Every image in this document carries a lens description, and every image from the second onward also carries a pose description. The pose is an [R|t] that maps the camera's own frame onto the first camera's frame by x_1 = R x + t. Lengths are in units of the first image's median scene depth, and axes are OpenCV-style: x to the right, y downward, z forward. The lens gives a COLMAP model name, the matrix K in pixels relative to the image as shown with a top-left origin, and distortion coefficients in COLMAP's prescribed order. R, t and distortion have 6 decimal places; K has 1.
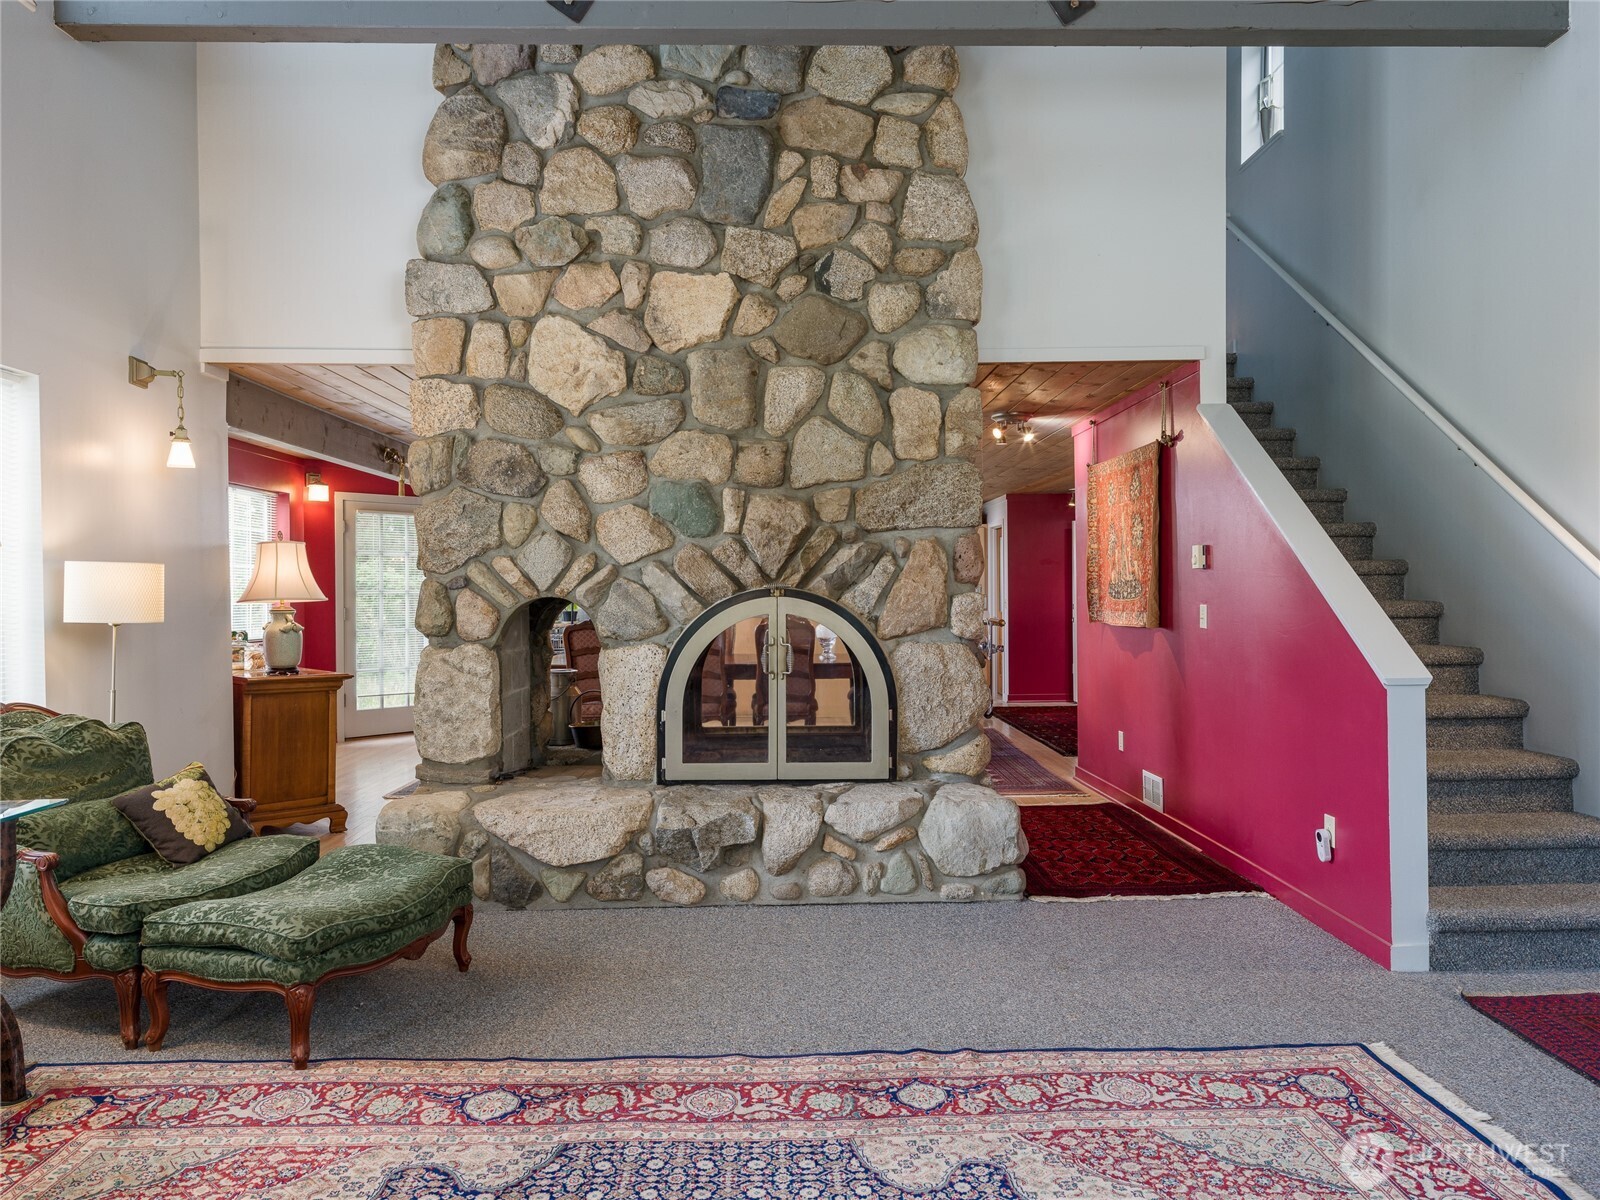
lens RADIAL K [[1048.6, 0, 800.0], [0, 1048.6, 600.0], [0, 0, 1]] dist [-0.001983, 0.001802]
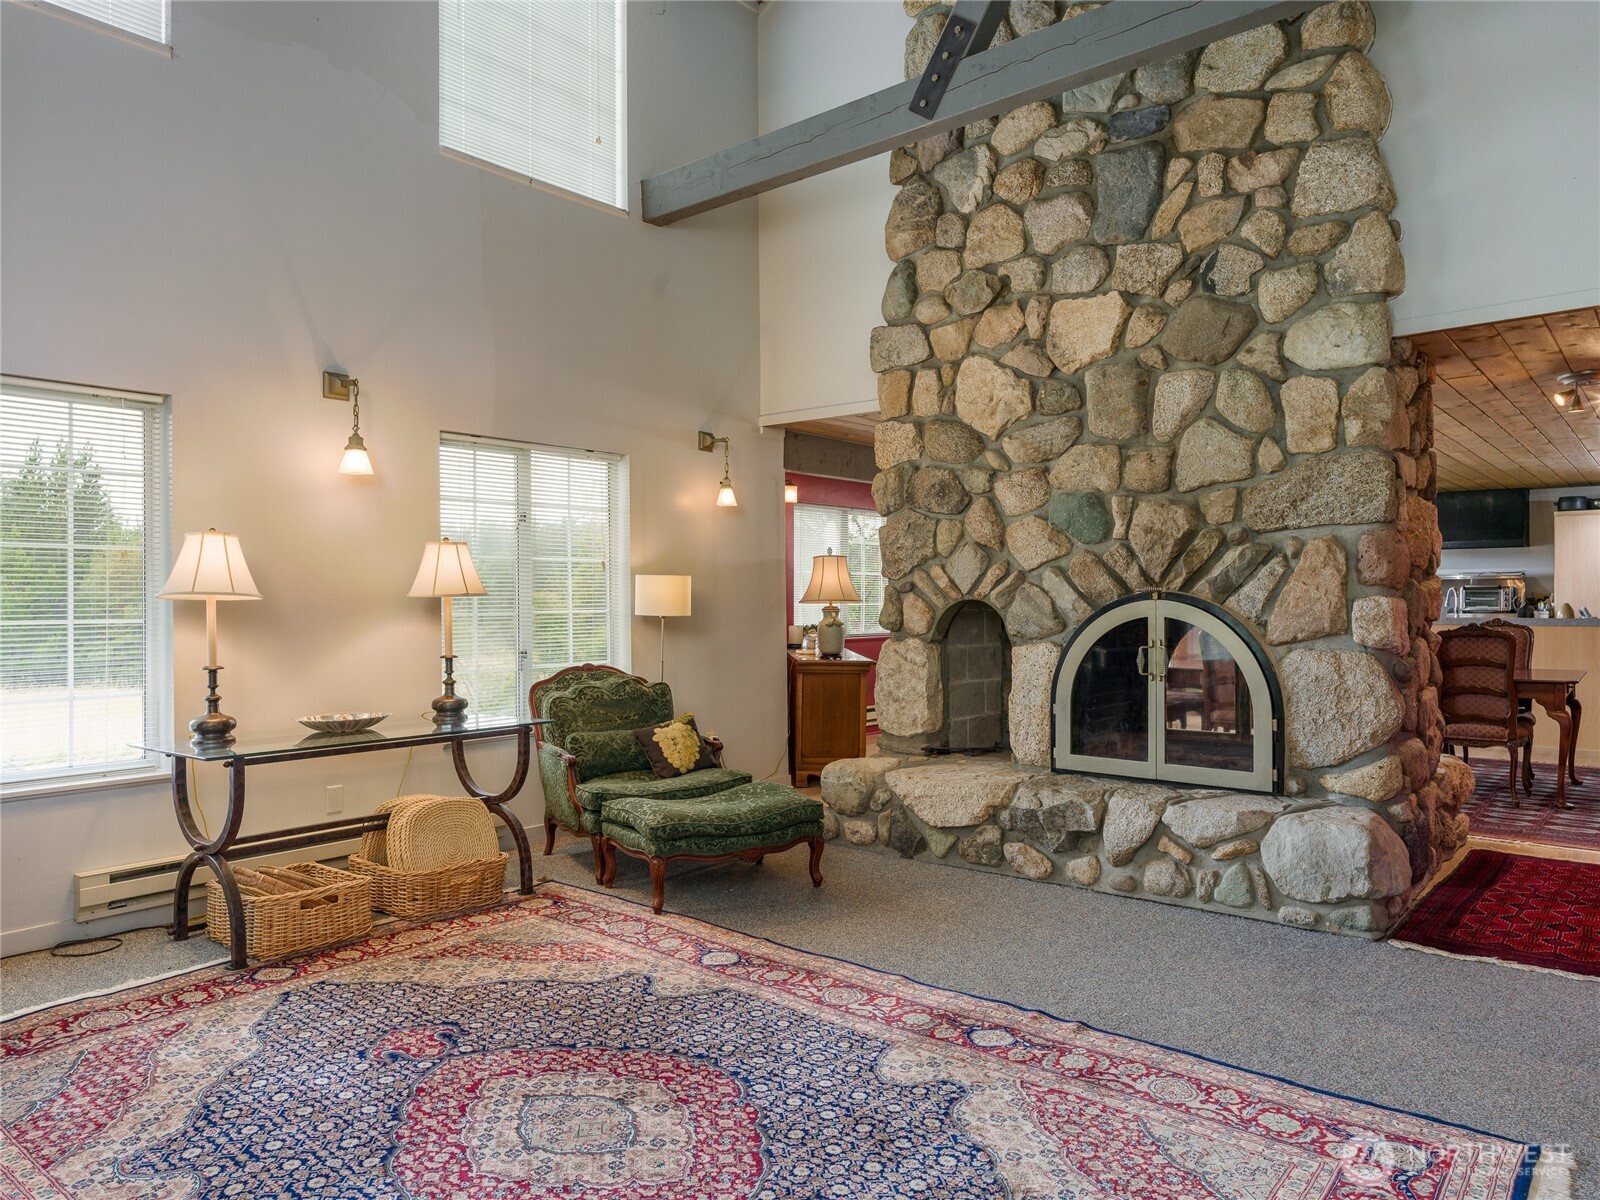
lens RADIAL K [[1070.8, 0, 809.0], [0, 1070.8, 595.1], [0, 0, 1]] dist [-0.004540, 0.002454]
pose [[0.752338, 0.000691, -0.658776, 0.406163], [-0.005160, 0.999975, -0.004844, -0.000931], [0.658757, 0.007044, 0.752323, -0.005190]]
